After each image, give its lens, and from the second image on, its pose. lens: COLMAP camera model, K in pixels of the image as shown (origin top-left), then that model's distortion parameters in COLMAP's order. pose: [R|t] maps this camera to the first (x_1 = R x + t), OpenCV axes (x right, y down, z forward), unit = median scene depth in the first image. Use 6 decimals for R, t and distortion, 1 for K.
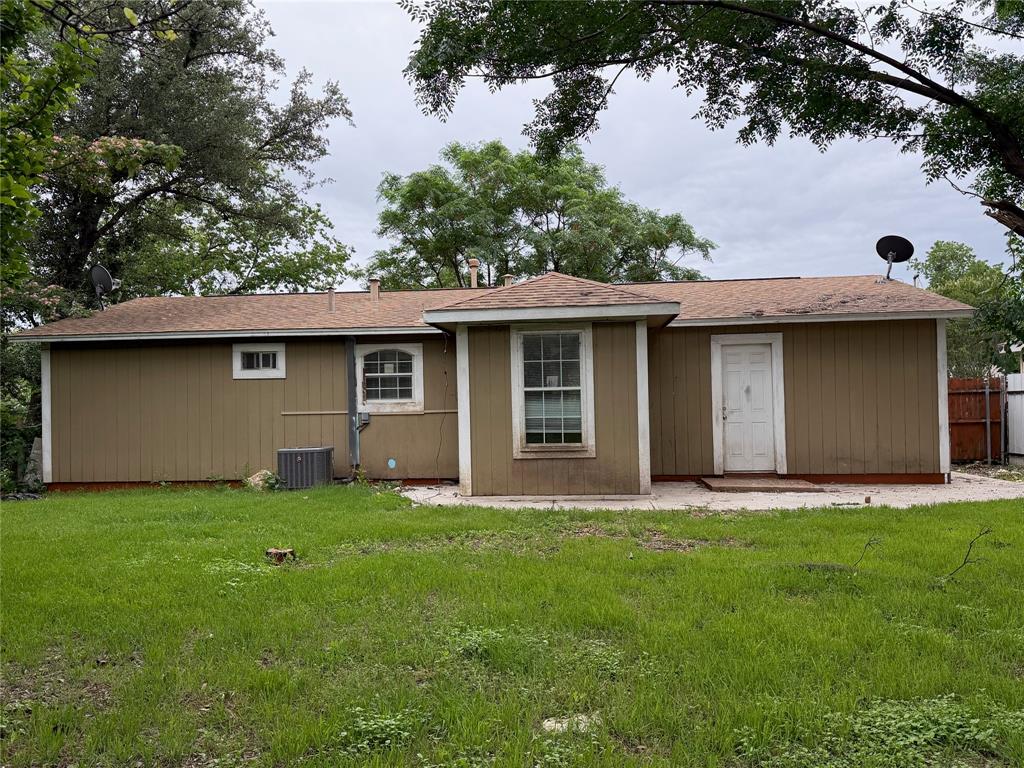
lens RADIAL K [[840.1, 0, 511.6], [0, 840.1, 384.5], [0, 0, 1]] dist [0.002651, -0.002455]
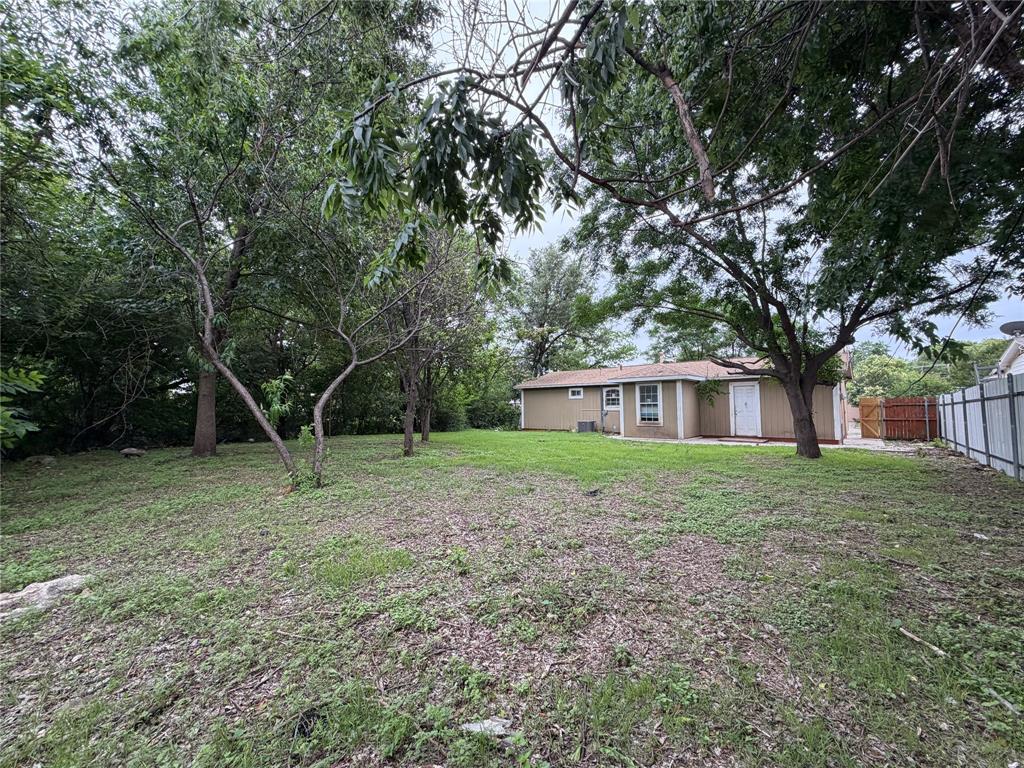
lens RADIAL K [[403.2, 0, 512.2], [0, 403.2, 383.0], [0, 0, 1]] dist [-0.001621, 0.000218]
pose [[0.803831, -0.022607, -0.594428, 0.427285], [0.005244, 0.999508, -0.030921, -0.020868], [0.594835, 0.021738, 0.803554, -0.389785]]
